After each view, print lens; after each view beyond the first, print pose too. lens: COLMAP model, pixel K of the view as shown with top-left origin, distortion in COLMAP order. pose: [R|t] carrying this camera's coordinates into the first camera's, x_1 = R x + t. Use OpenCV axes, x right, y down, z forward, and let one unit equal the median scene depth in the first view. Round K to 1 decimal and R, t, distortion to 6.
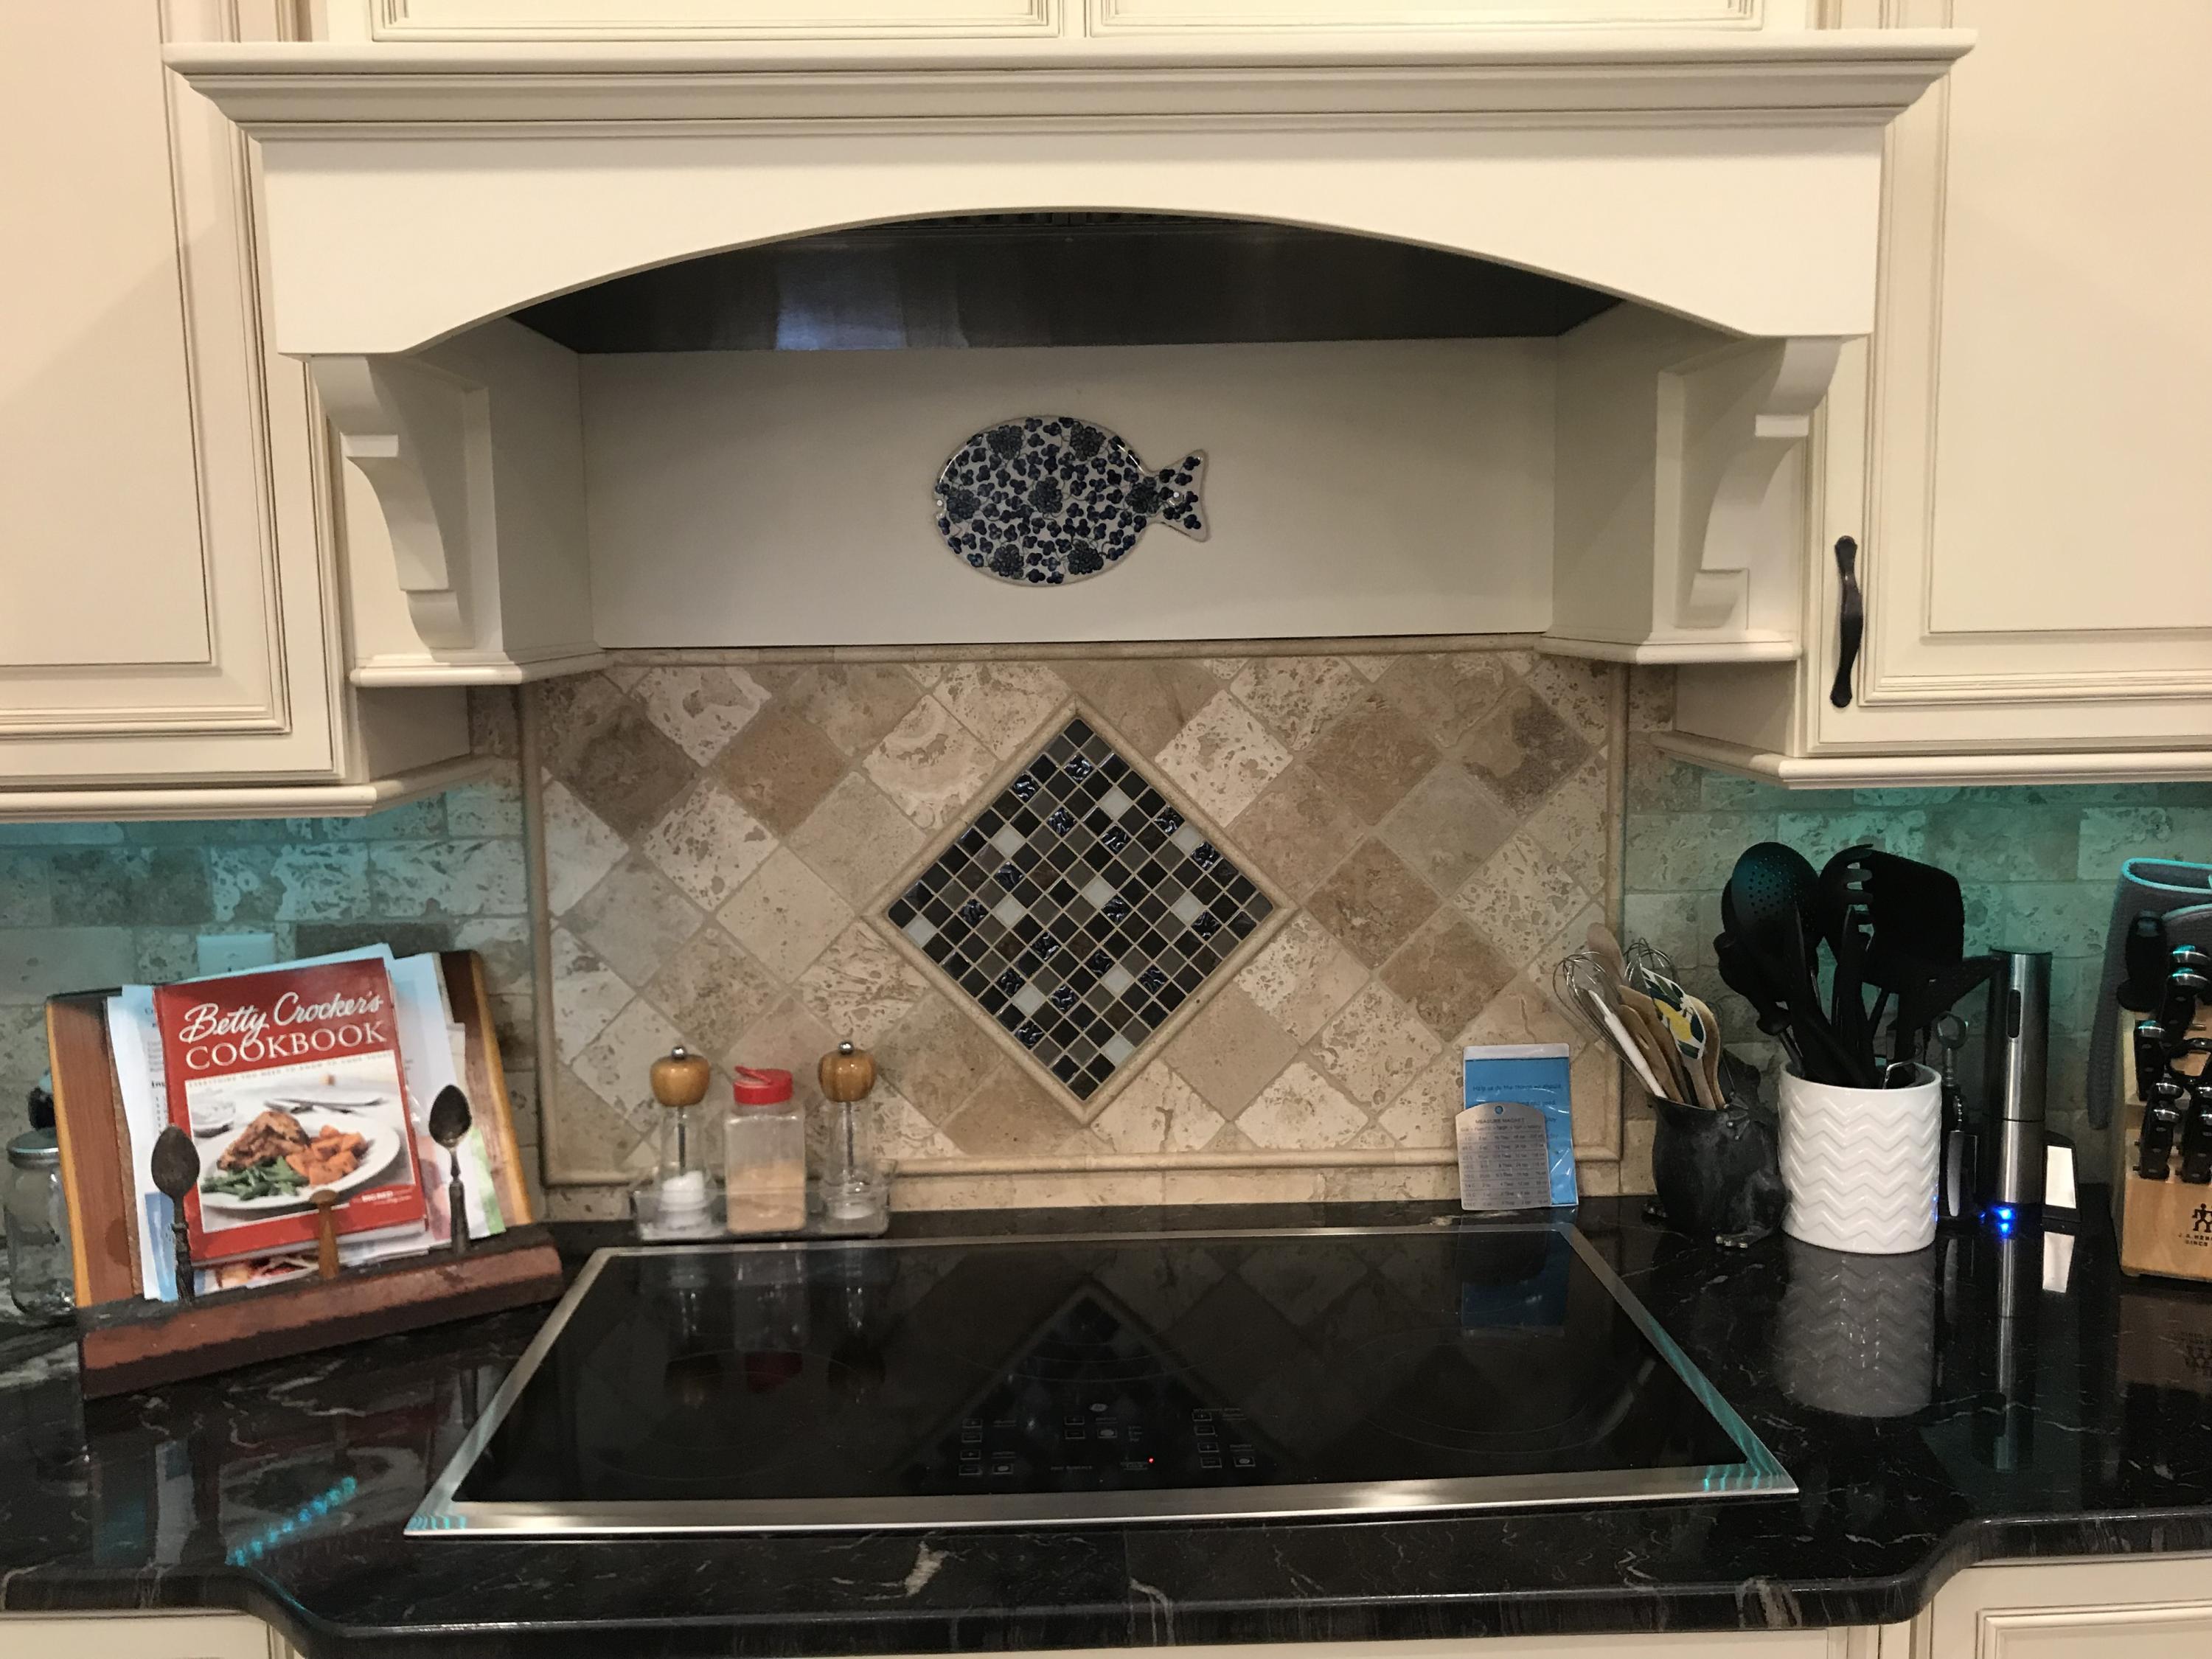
lens RADIAL K [[1819.5, 0, 1099.8], [0, 1819.5, 811.5], [0, 0, 1]] dist [0.045295, -0.073294]
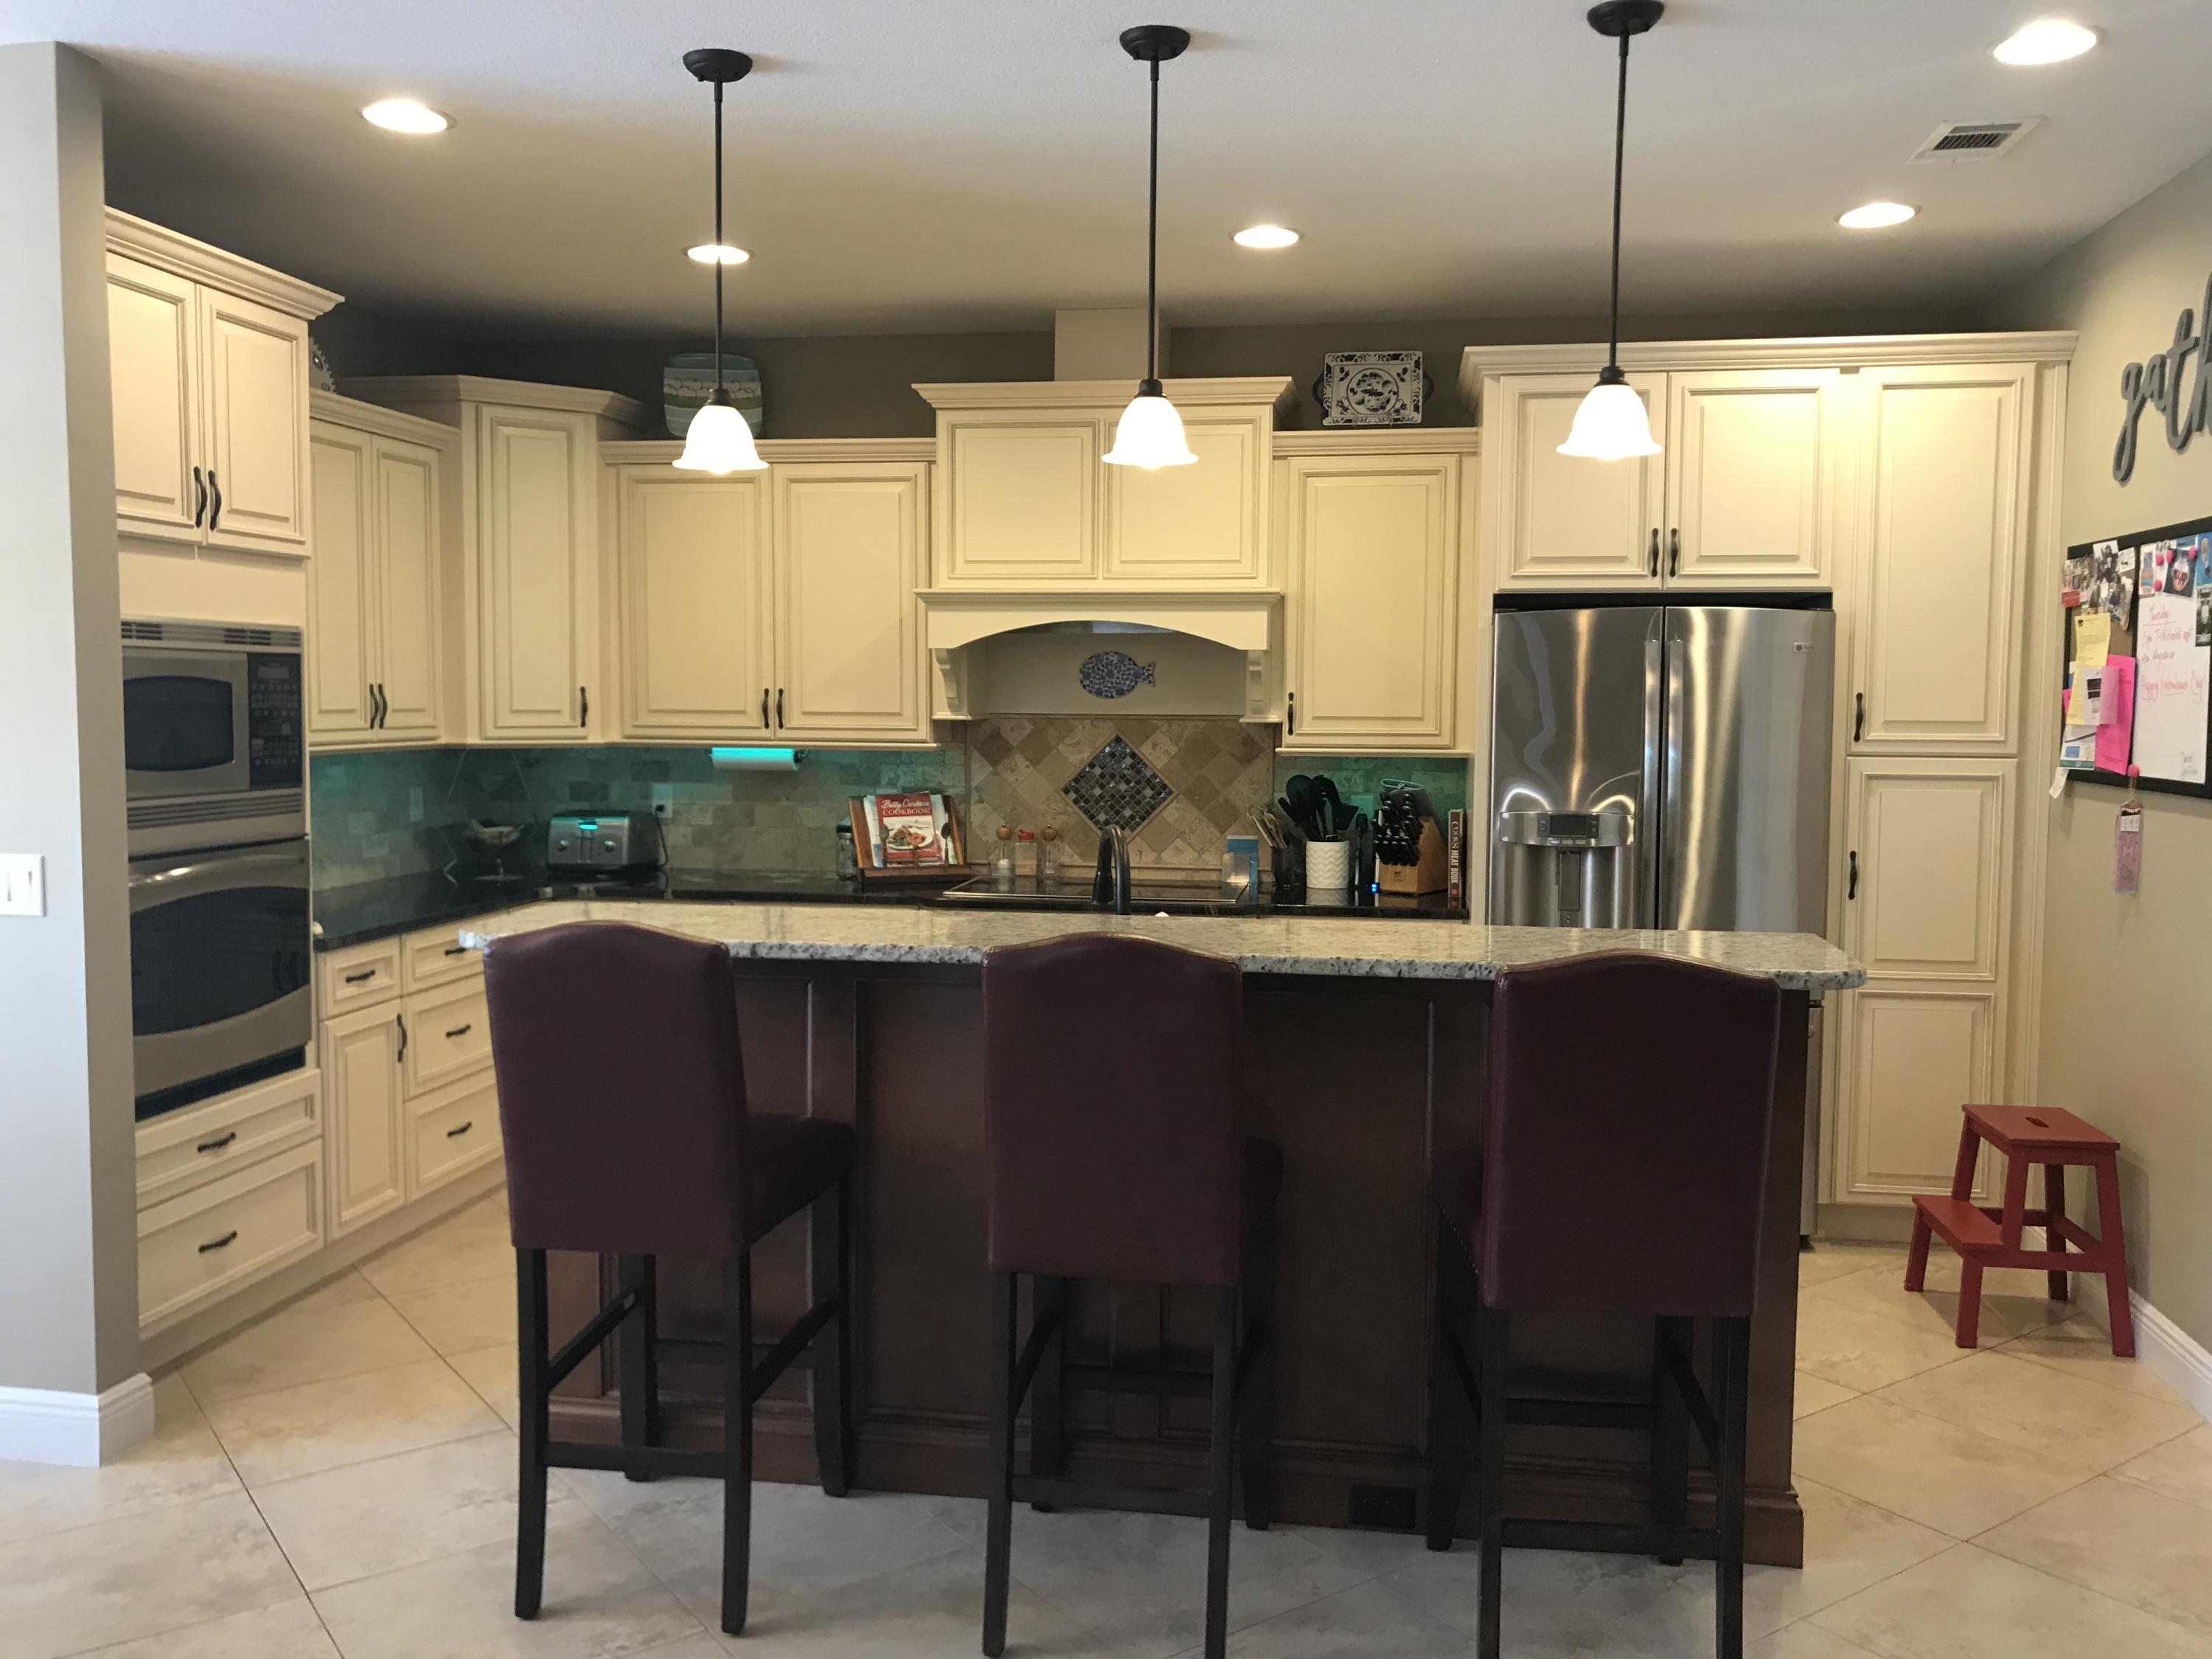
lens RADIAL K [[1819.5, 0, 1109.9], [0, 1819.5, 836.9], [0, 0, 1]] dist [0.045295, -0.073294]
pose [[0.983223, 0.037637, -0.178482, 0.608216], [-0.043729, 0.998583, -0.030319, 0.250815], [0.177088, 0.037615, 0.983476, -2.457484]]
